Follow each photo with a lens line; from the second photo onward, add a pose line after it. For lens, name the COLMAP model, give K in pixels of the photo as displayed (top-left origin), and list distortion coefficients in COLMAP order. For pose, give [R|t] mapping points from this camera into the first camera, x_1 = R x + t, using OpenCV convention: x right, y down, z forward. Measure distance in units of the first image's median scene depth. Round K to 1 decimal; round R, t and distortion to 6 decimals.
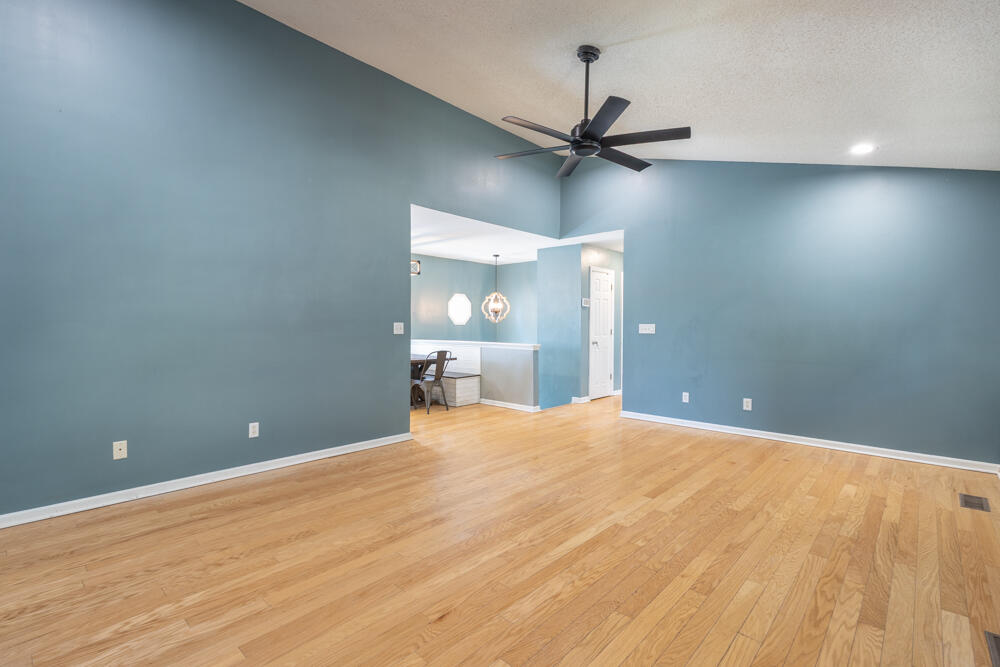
lens RADIAL K [[460.1, 0, 500.0], [0, 460.1, 333.5], [0, 0, 1]] dist [0.010917, -0.000272]
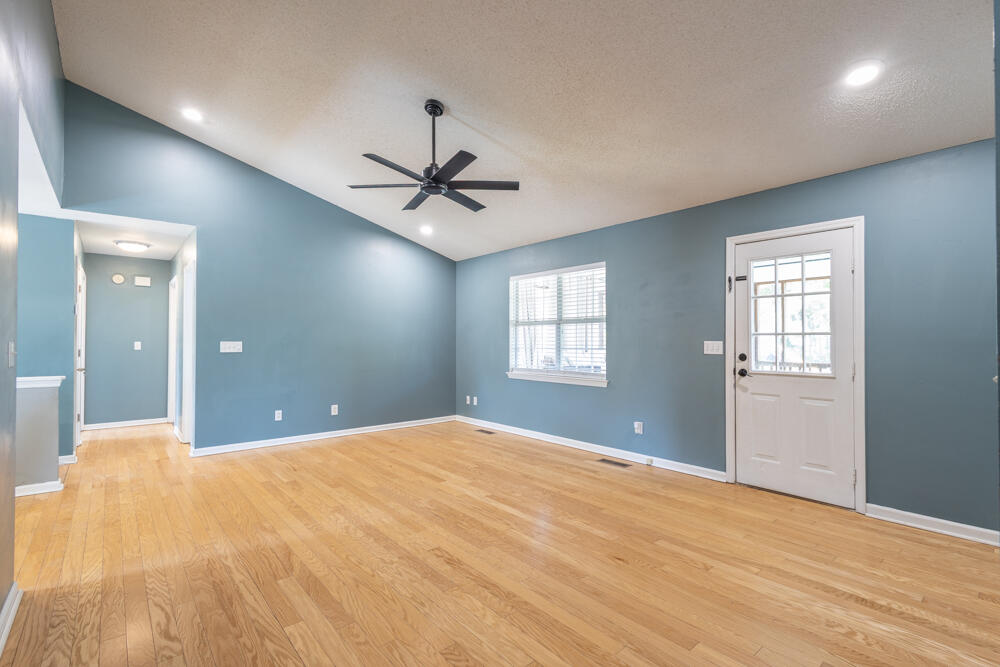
lens RADIAL K [[460.1, 0, 500.0], [0, 460.1, 333.5], [0, 0, 1]] dist [0.010917, -0.000272]
pose [[0.125551, 0.011280, 0.992023, -0.988352], [0.022237, 0.999652, -0.014181, -0.024396], [-0.991838, 0.023840, 0.125257, 0.754906]]
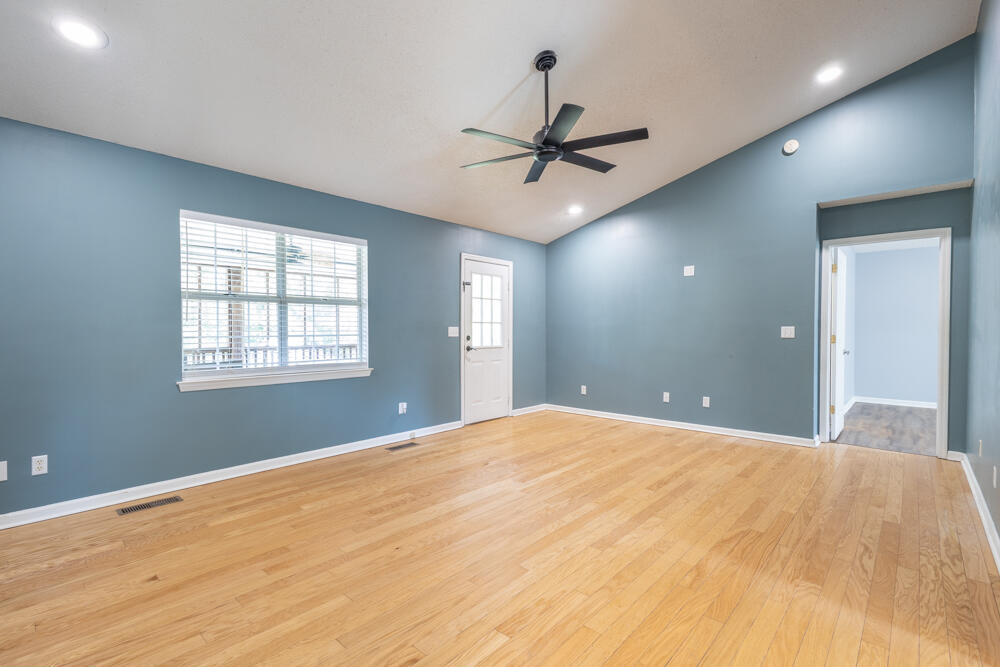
lens RADIAL K [[460.1, 0, 500.0], [0, 460.1, 333.5], [0, 0, 1]] dist [0.010917, -0.000272]
pose [[-0.999907, -0.007107, -0.011609, 0.320087], [-0.007486, 0.999428, 0.032973, -0.043110], [0.011368, 0.033057, -0.999389, 2.174170]]
